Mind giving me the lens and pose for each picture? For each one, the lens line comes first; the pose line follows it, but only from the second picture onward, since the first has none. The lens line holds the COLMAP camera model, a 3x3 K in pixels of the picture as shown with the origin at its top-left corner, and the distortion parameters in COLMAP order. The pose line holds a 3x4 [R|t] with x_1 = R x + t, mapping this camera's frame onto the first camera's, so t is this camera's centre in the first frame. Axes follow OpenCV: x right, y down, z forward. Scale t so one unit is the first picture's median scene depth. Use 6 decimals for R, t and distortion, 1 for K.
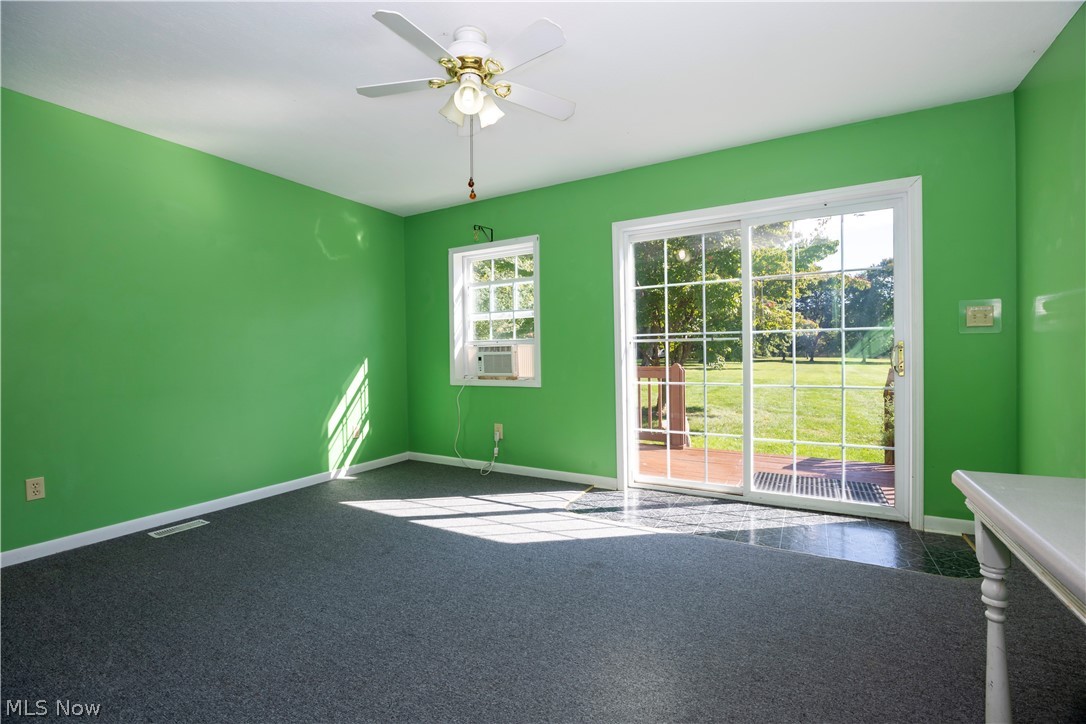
lens RADIAL K [[471.8, 0, 543.7], [0, 471.8, 358.3], [0, 0, 1]] dist [-0.013715, 0.000195]
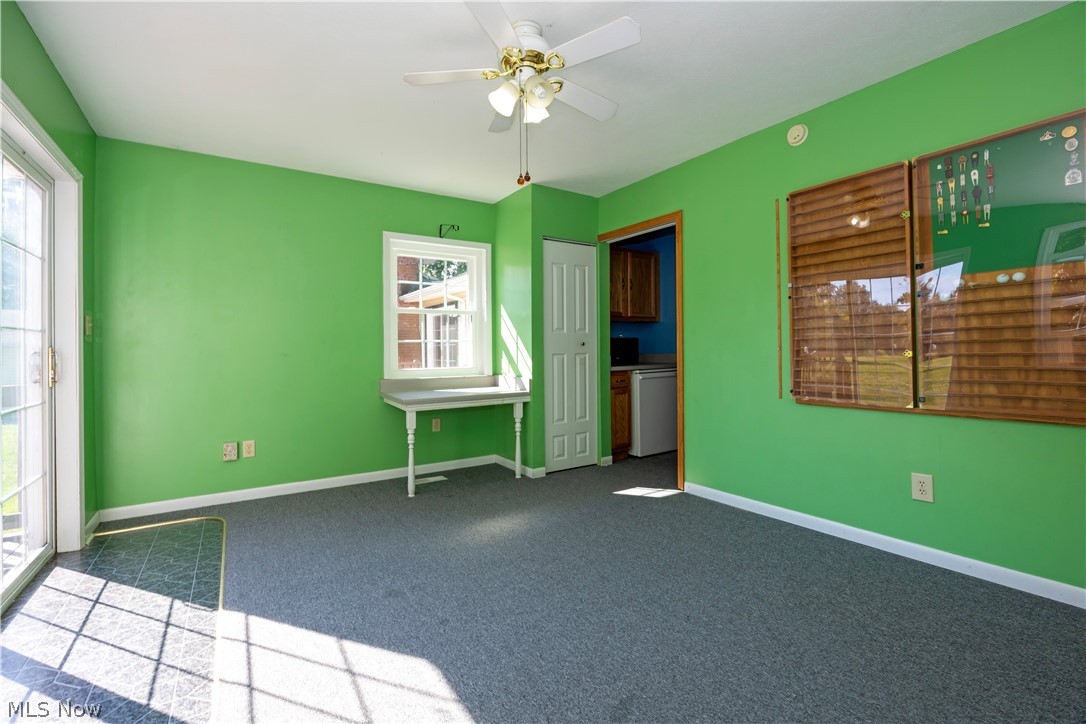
lens RADIAL K [[471.8, 0, 542.8], [0, 471.8, 353.7], [0, 0, 1]] dist [-0.013715, 0.000195]
pose [[-0.888542, 0.019691, 0.458373, -0.478915], [0.027286, 0.999578, 0.009953, -0.009992], [-0.457983, 0.021350, -0.888704, 1.432800]]
